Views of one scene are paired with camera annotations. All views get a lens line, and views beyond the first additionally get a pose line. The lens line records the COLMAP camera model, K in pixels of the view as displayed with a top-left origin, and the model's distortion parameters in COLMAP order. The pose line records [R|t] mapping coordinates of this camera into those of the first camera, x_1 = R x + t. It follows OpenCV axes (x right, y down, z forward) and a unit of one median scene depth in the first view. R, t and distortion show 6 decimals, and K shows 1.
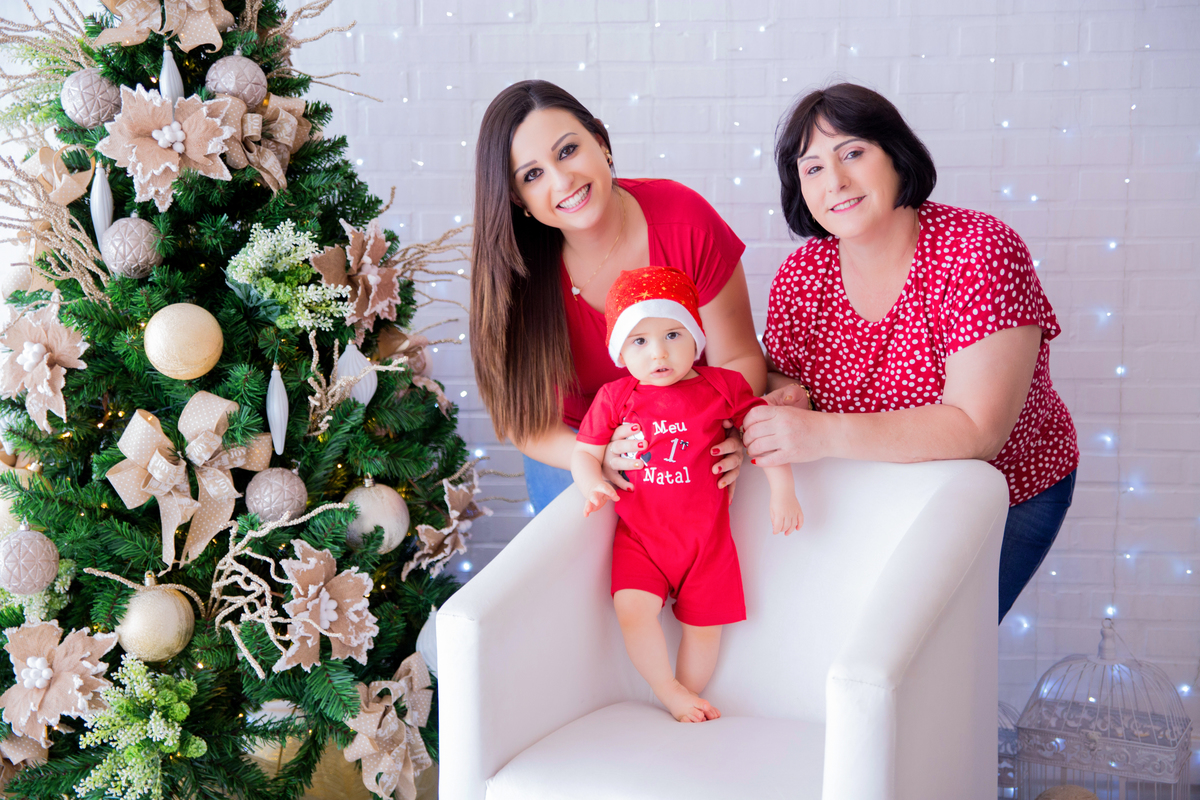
lens RADIAL K [[1737.1, 0, 596.7], [0, 1737.1, 401.4], [0, 0, 1]] dist [0.114337, 0.049605]
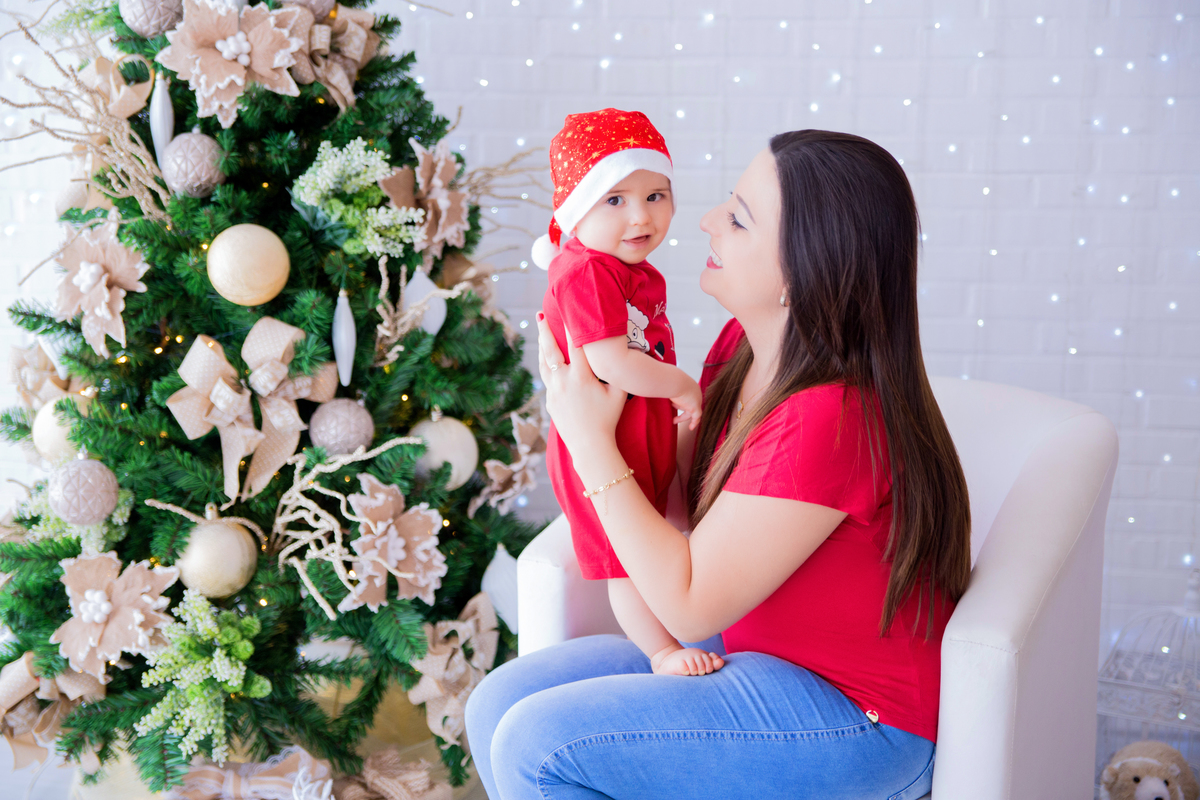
lens RADIAL K [[1709.9, 0, 595.7], [0, 1709.9, 403.3], [0, 0, 1]] dist [0.101686, 0.072454]
pose [[0.999821, 0.018891, -0.000311, -0.044179], [-0.018859, 0.998857, 0.043915, -0.003596], [0.001140, -0.043901, 0.999035, 0.059117]]
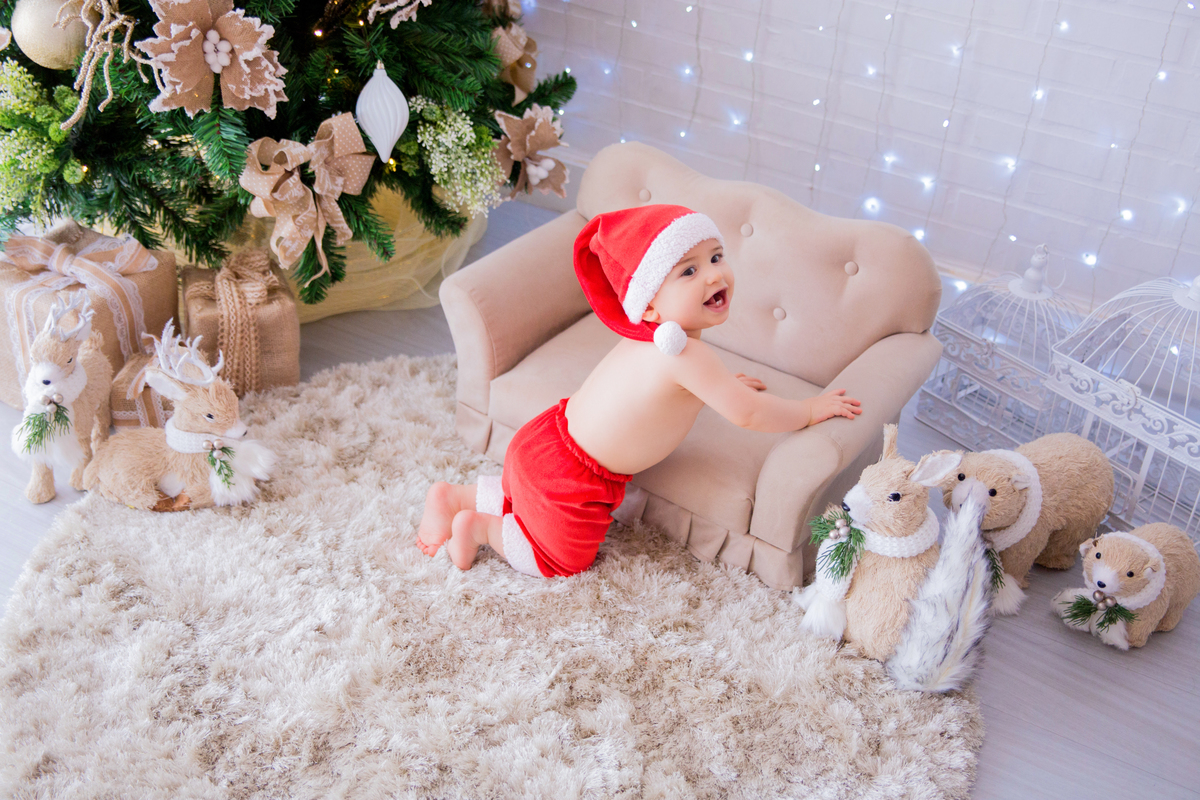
lens RADIAL K [[1455.3, 0, 596.0], [0, 1455.3, 402.0], [0, 0, 1]] dist [0.028296, 0.084834]
pose [[0.911795, 0.276431, -0.303670, 0.285299], [-0.116951, 0.883675, 0.453256, -0.078726], [0.393640, -0.377762, 0.838059, 0.388381]]
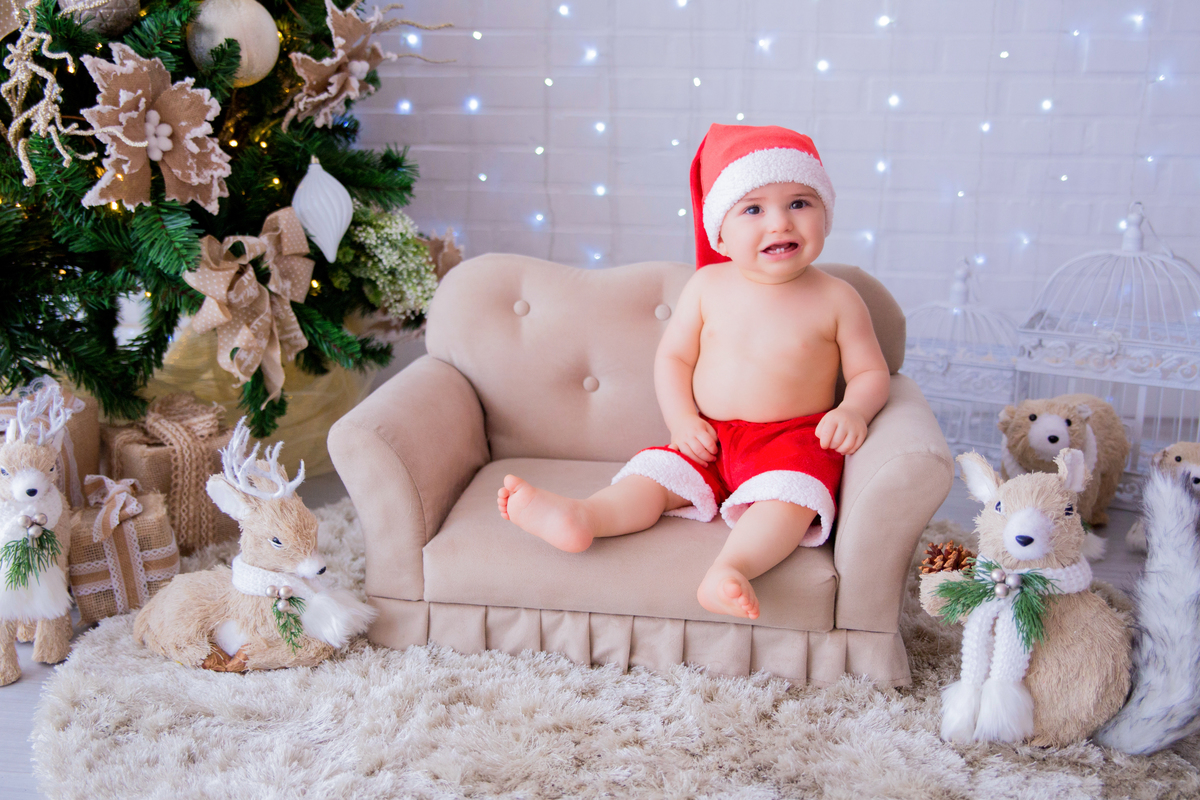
lens RADIAL K [[1348.7, 0, 598.7], [0, 1348.7, 401.2], [0, 0, 1]] dist [-0.003763, 0.030569]
pose [[0.999484, 0.021611, -0.023757, 0.058602], [-0.018254, 0.990895, 0.133392, 0.150945], [0.026423, -0.132889, 0.990779, 0.386114]]
